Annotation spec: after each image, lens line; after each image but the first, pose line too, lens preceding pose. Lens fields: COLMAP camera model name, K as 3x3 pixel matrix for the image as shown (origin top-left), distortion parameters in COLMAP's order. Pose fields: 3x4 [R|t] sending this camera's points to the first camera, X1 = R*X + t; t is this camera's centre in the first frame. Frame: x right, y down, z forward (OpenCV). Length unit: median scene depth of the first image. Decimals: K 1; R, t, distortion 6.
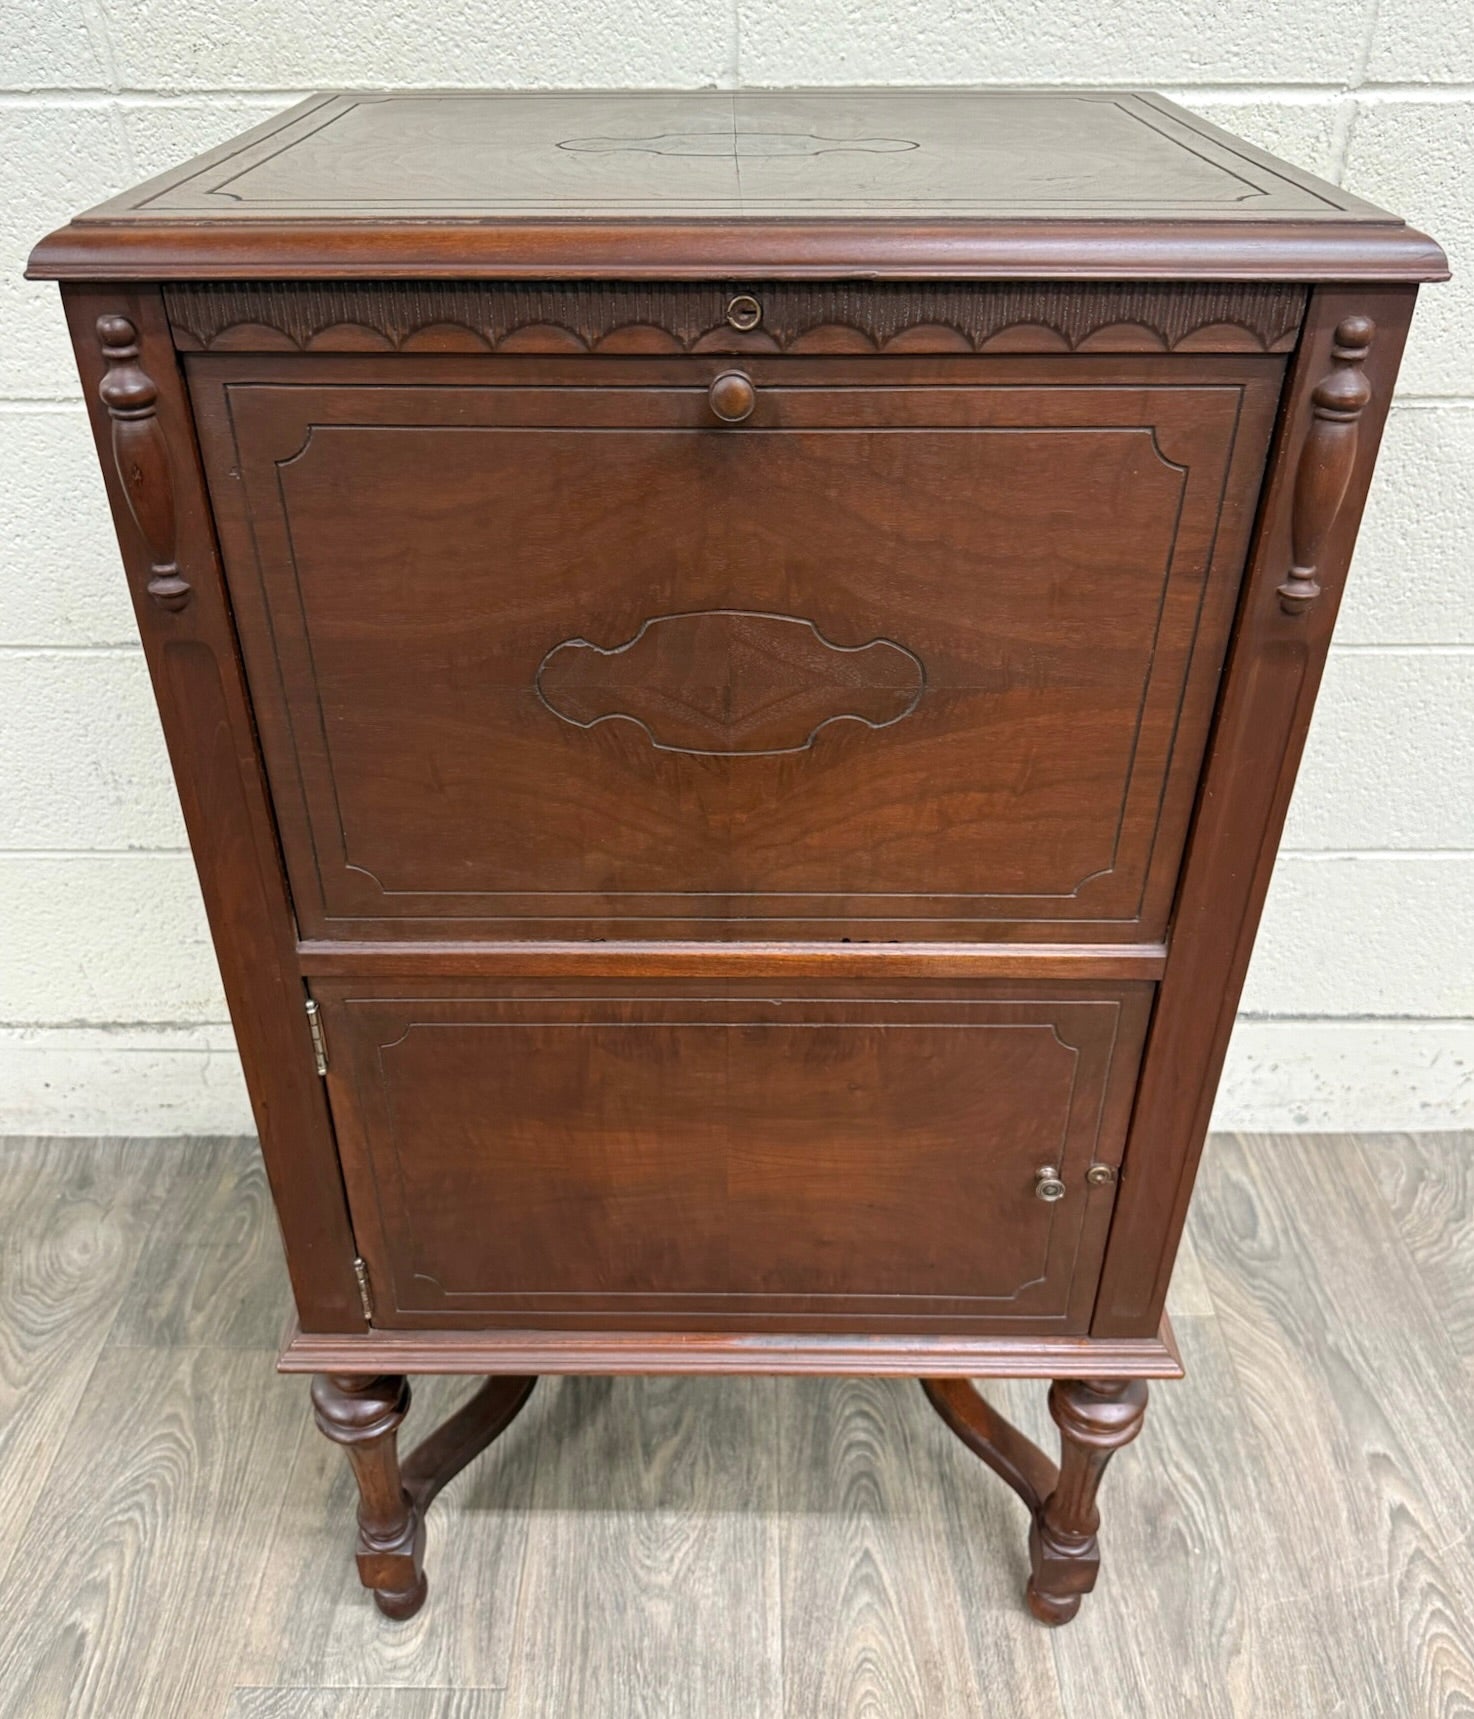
lens RADIAL K [[1476.7, 0, 724.0], [0, 1476.7, 838.5], [0, 0, 1]] dist [-0.011747, 0.000668]
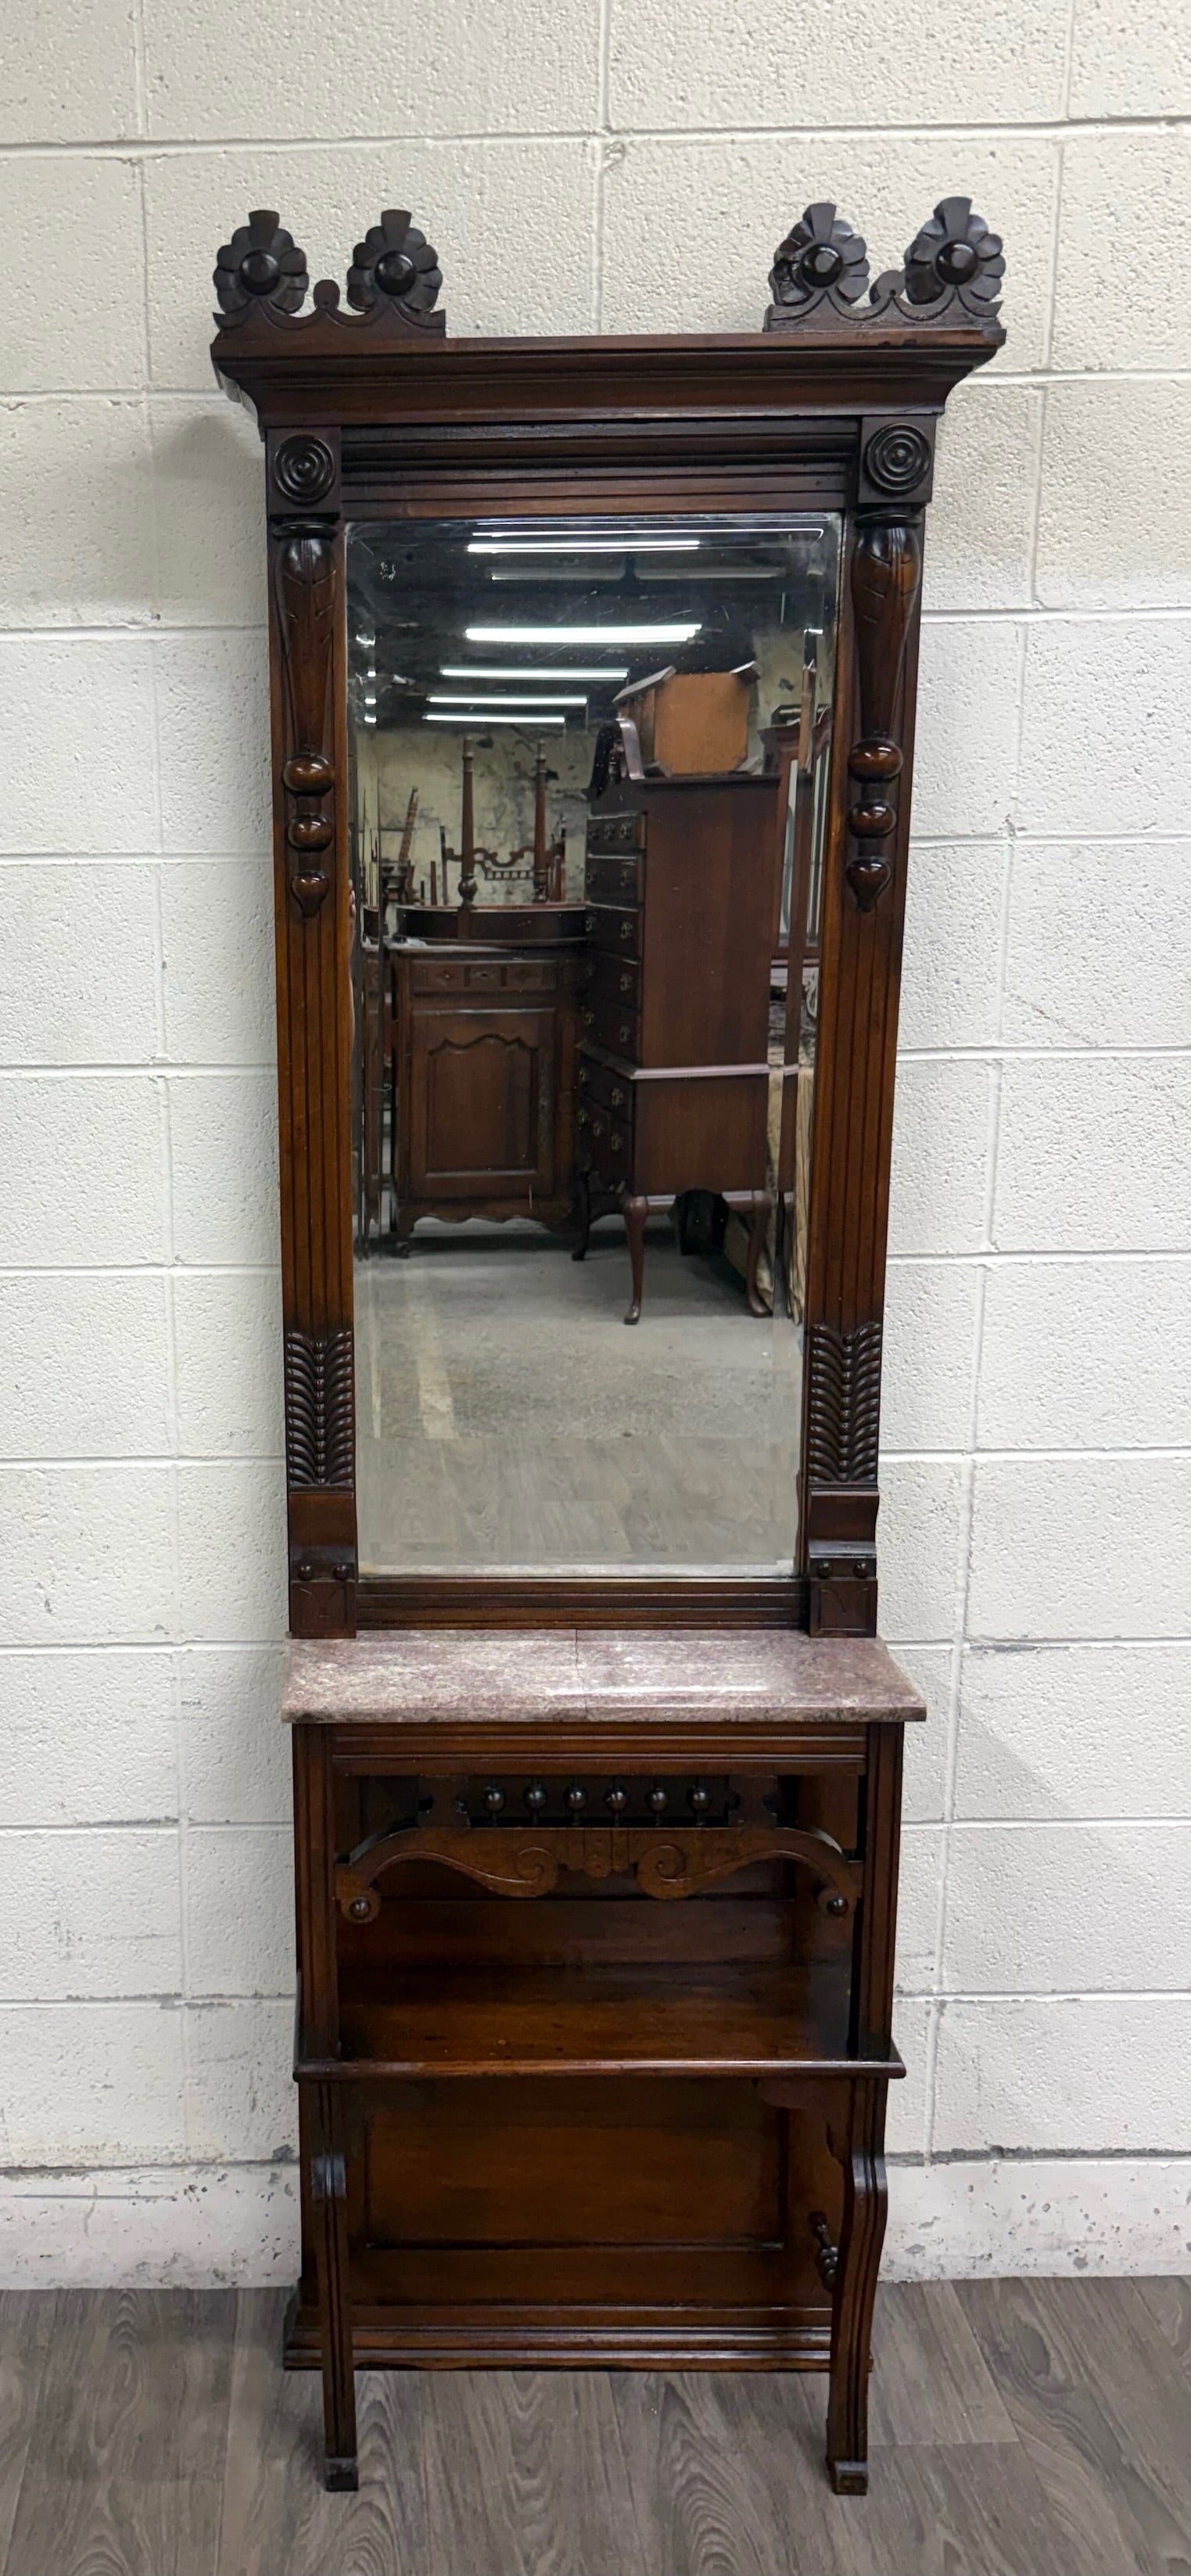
lens RADIAL K [[1926.9, 0, 316.1], [0, 1926.9, 1243.2], [0, 0, 1]] dist [0.023389, -0.032928]
pose [[0.999945, -0.010006, -0.003103, -0.208091], [0.008005, 0.920864, -0.389801, 0.062685], [0.006758, 0.389755, 0.920894, -0.792288]]
